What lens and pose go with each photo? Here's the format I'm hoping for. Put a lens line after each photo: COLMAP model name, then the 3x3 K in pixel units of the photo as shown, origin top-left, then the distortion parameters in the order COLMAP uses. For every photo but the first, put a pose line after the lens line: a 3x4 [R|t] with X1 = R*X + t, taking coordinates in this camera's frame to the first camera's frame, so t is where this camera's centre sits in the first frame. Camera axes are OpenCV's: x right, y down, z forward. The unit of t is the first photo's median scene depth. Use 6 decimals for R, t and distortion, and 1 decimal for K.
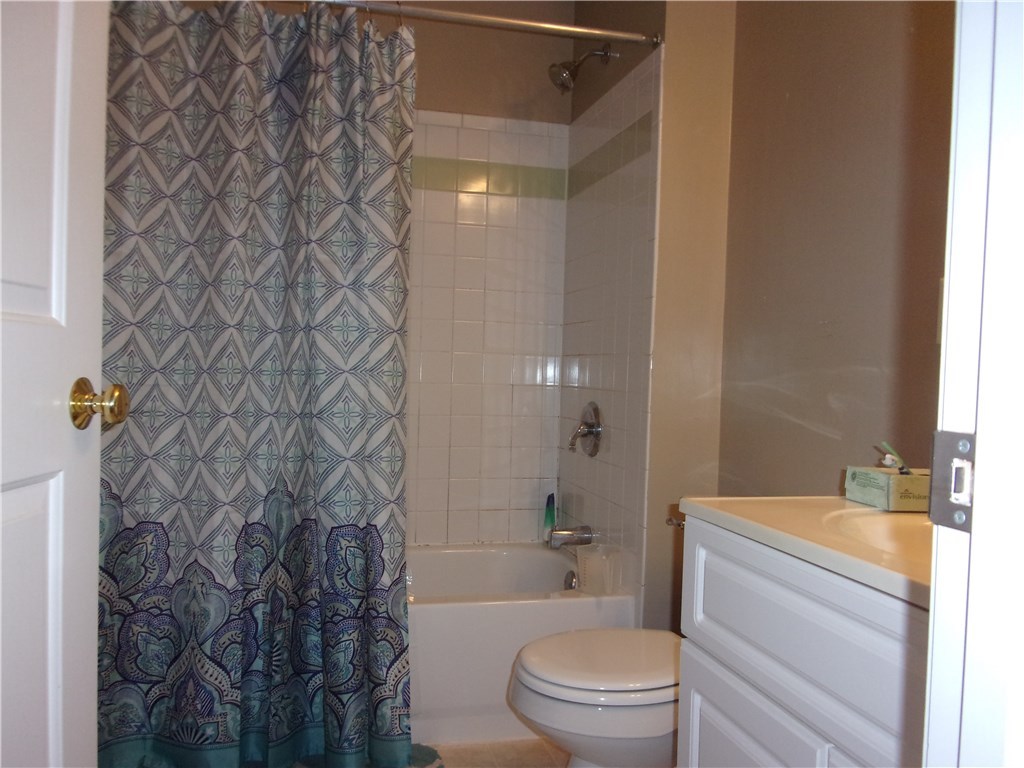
lens RADIAL K [[858.7, 0, 505.6], [0, 858.7, 389.3], [0, 0, 1]] dist [0.009653, -0.023906]
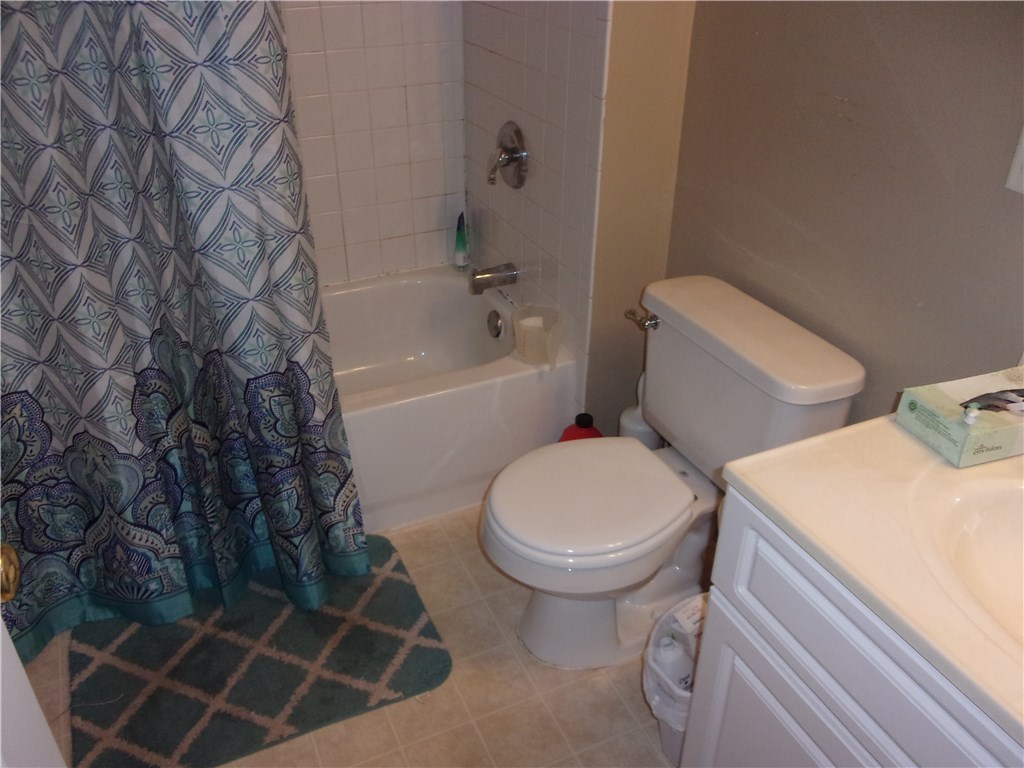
lens RADIAL K [[858.7, 0, 505.6], [0, 858.7, 389.3], [0, 0, 1]] dist [0.009653, -0.023906]
pose [[0.980999, -0.122810, 0.150193, -0.081049], [0.031363, 0.864350, 0.501912, -0.236513], [-0.191460, -0.487665, 0.851778, 0.230708]]
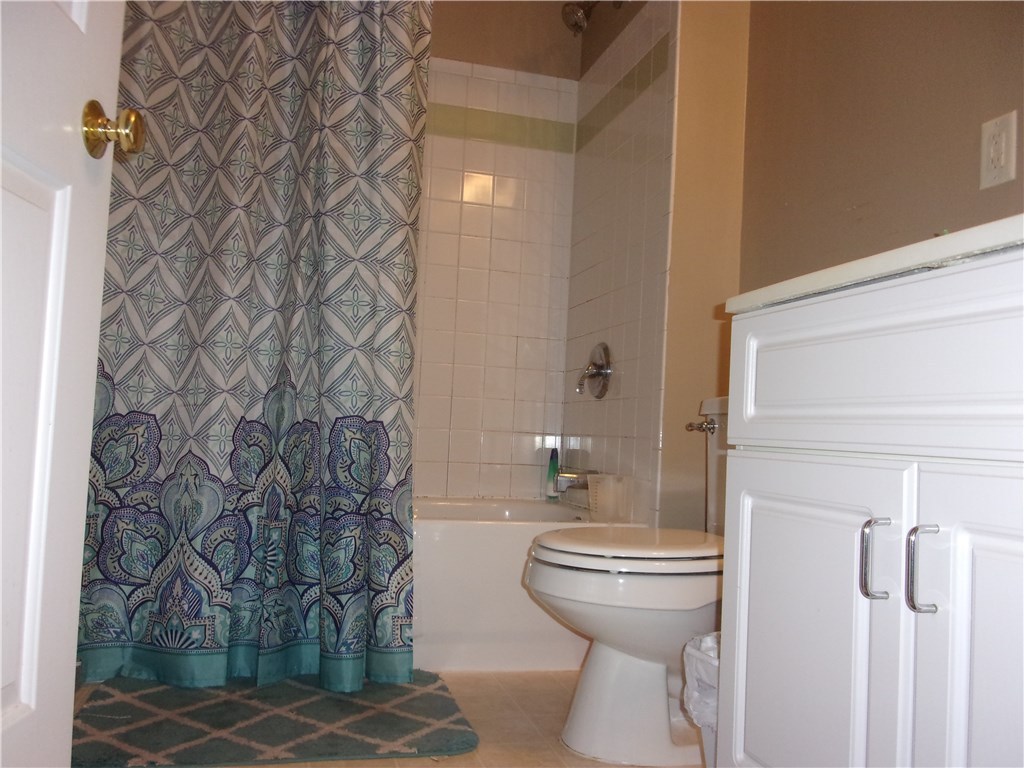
lens RADIAL K [[858.7, 0, 505.6], [0, 858.7, 389.3], [0, 0, 1]] dist [0.009653, -0.023906]
pose [[0.999555, 0.021714, 0.020460, -0.034961], [-0.020026, 0.996643, -0.079377, 0.196060], [-0.022115, 0.078932, 0.996635, 0.048883]]
